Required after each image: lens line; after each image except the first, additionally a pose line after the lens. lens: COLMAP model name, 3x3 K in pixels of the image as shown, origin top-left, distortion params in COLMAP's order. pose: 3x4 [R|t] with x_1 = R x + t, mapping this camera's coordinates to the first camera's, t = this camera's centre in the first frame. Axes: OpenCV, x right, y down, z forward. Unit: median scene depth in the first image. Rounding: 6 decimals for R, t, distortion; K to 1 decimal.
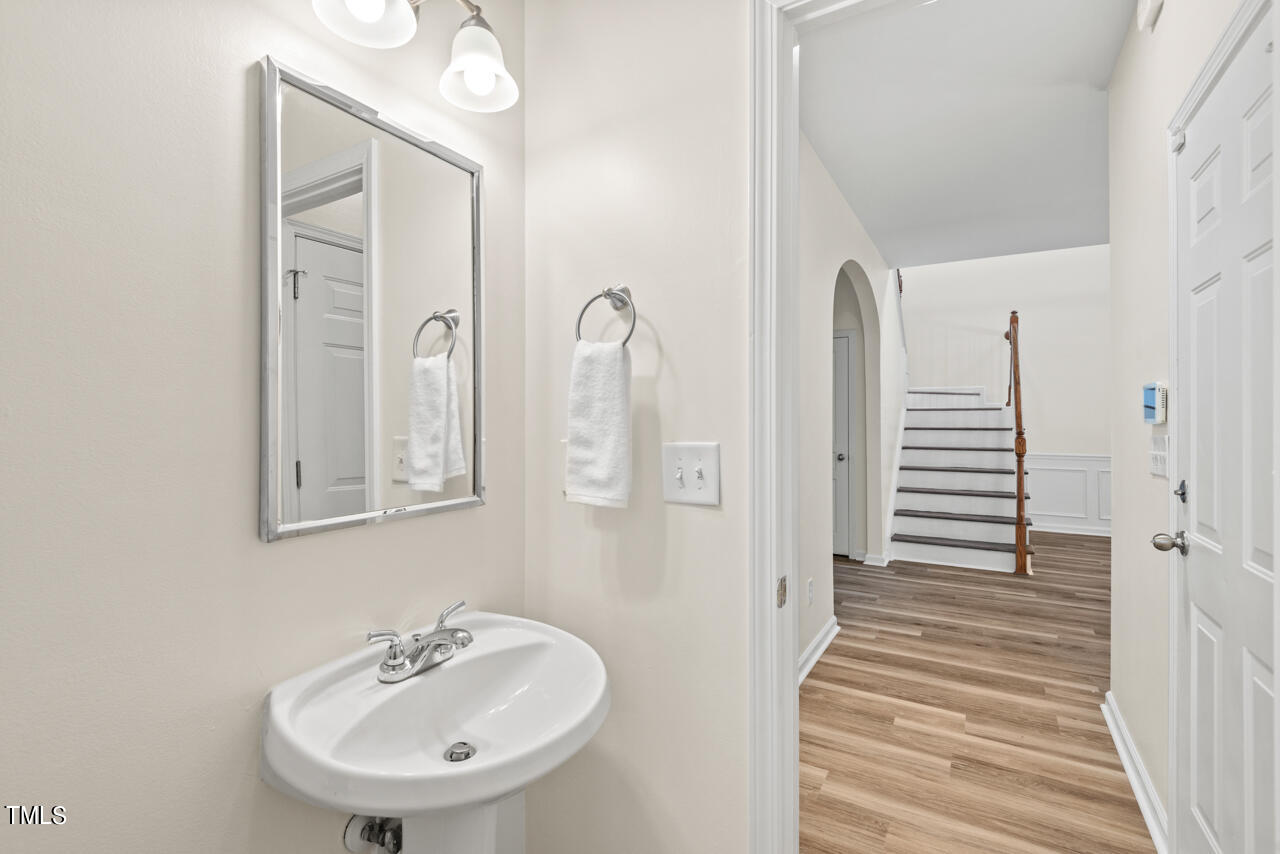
lens RADIAL K [[582.0, 0, 638.6], [0, 582.0, 422.7], [0, 0, 1]] dist [0.024861, -0.012343]
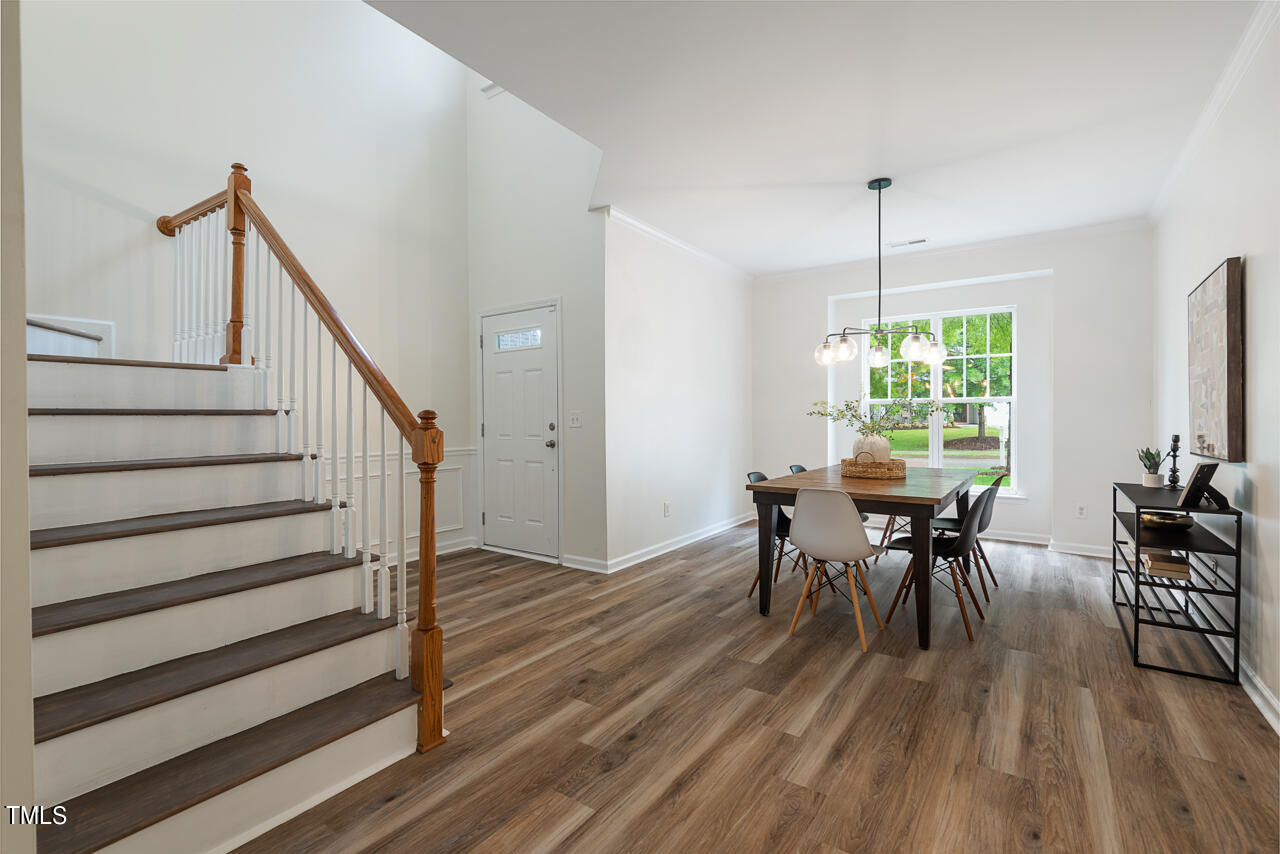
lens RADIAL K [[582.0, 0, 637.0], [0, 582.0, 419.9], [0, 0, 1]] dist [0.024861, -0.012343]
pose [[0.080285, -0.005680, 0.996756, 0.190787], [0.004679, 0.999975, 0.005321, 0.015405], [-0.996761, 0.004237, 0.080309, 0.644760]]
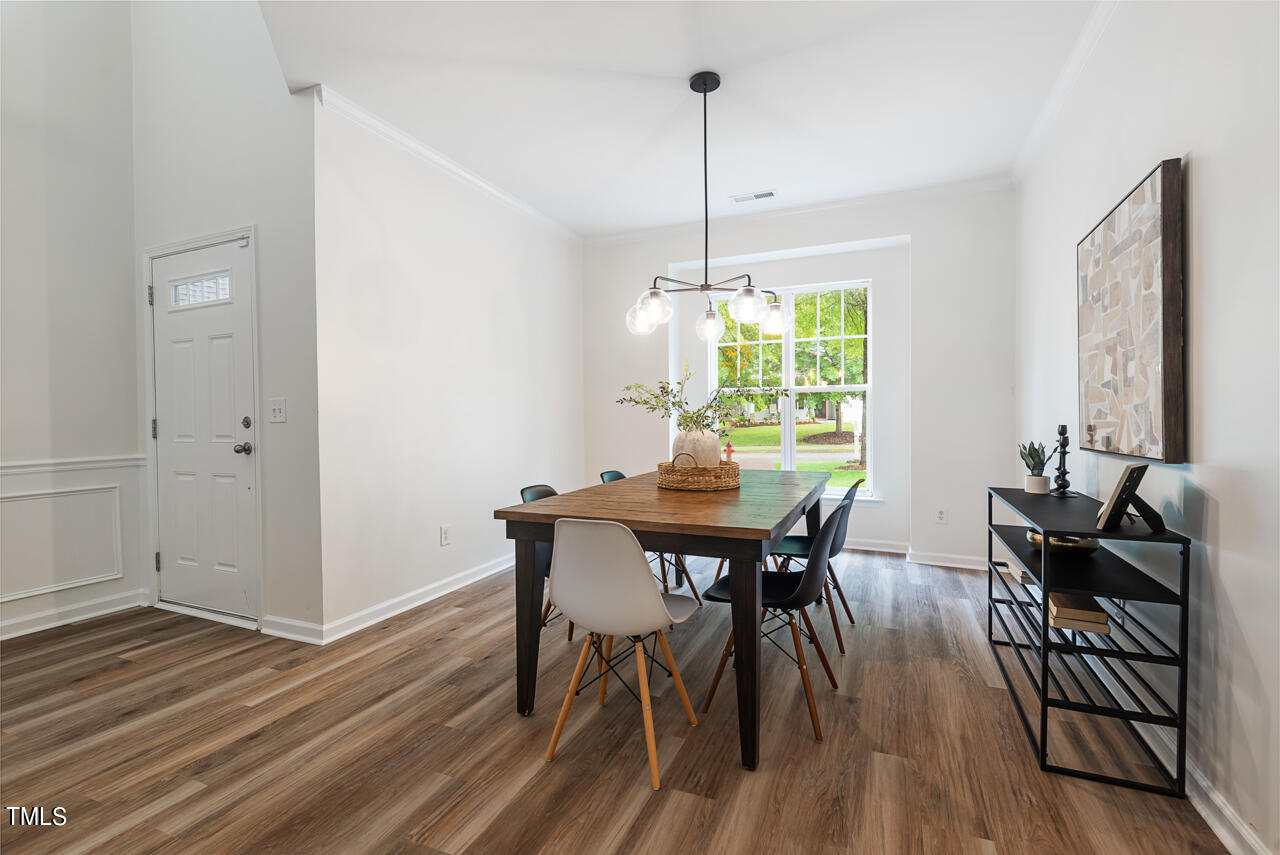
lens RADIAL K [[582.0, 0, 637.9], [0, 582.0, 422.9], [0, 0, 1]] dist [0.024861, -0.012343]
pose [[-0.118619, -0.014032, 0.992841, 0.267076], [0.009846, 0.999834, 0.015307, 0.018471], [-0.992891, 0.011591, -0.118461, 0.606311]]
